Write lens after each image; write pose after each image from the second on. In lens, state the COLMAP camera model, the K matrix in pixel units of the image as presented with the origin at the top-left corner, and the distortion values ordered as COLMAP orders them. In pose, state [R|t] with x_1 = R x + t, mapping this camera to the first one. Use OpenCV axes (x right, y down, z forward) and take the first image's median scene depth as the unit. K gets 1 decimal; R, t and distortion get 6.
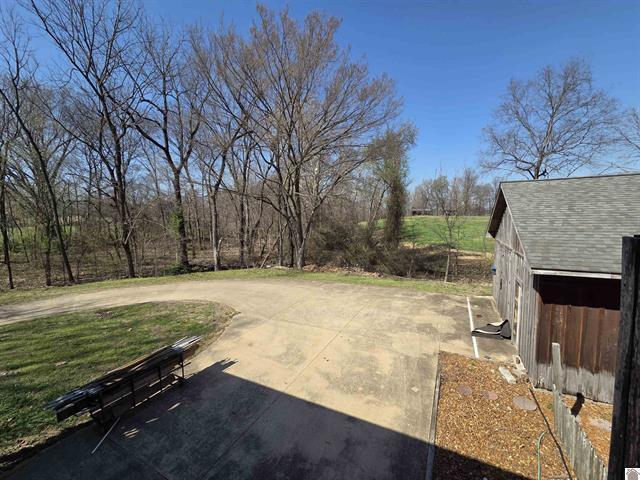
lens RADIAL K [[260.5, 0, 317.8], [0, 260.5, 238.0], [0, 0, 1]] dist [0.003598, 0.000139]
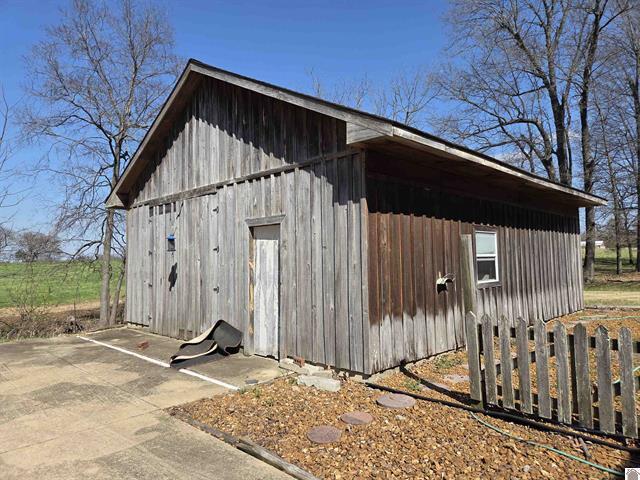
lens RADIAL K [[431.5, 0, 318.1], [0, 431.5, 241.1], [0, 0, 1]] dist [0.011331, 0.002366]
pose [[0.303381, 0.064173, 0.950706, -0.029716], [0.089531, 0.991396, -0.095490, 0.298403], [-0.948654, 0.114087, 0.295025, 0.644797]]
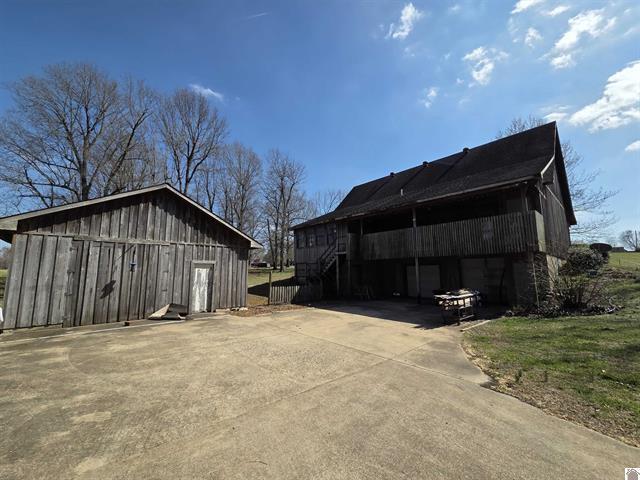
lens RADIAL K [[260.5, 0, 318.2], [0, 260.5, 240.3], [0, 0, 1]] dist [0.003598, 0.000139]
pose [[-0.935242, 0.078892, 0.345108, -0.324668], [0.066357, 0.996640, -0.048005, 0.155167], [-0.347735, -0.021996, -0.937335, 2.143277]]
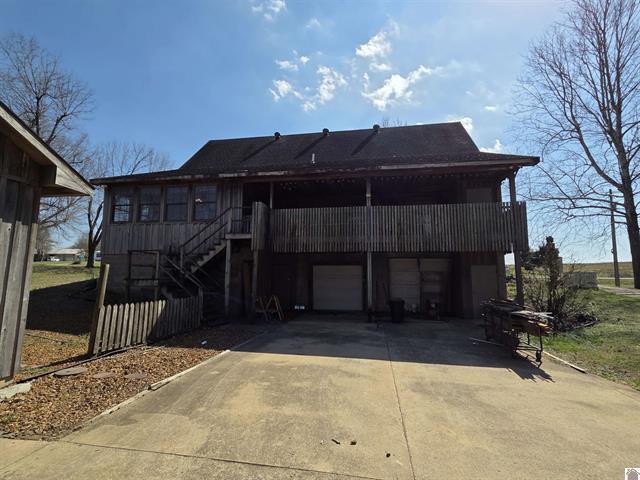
lens RADIAL K [[314.1, 0, 318.4], [0, 314.1, 238.4], [0, 0, 1]] dist [0.004352, 0.001056]
pose [[-0.952551, -0.016917, -0.303908, 0.305427], [-0.009181, 0.999597, -0.026867, 0.209160], [0.304240, -0.022802, -0.952322, 1.535266]]
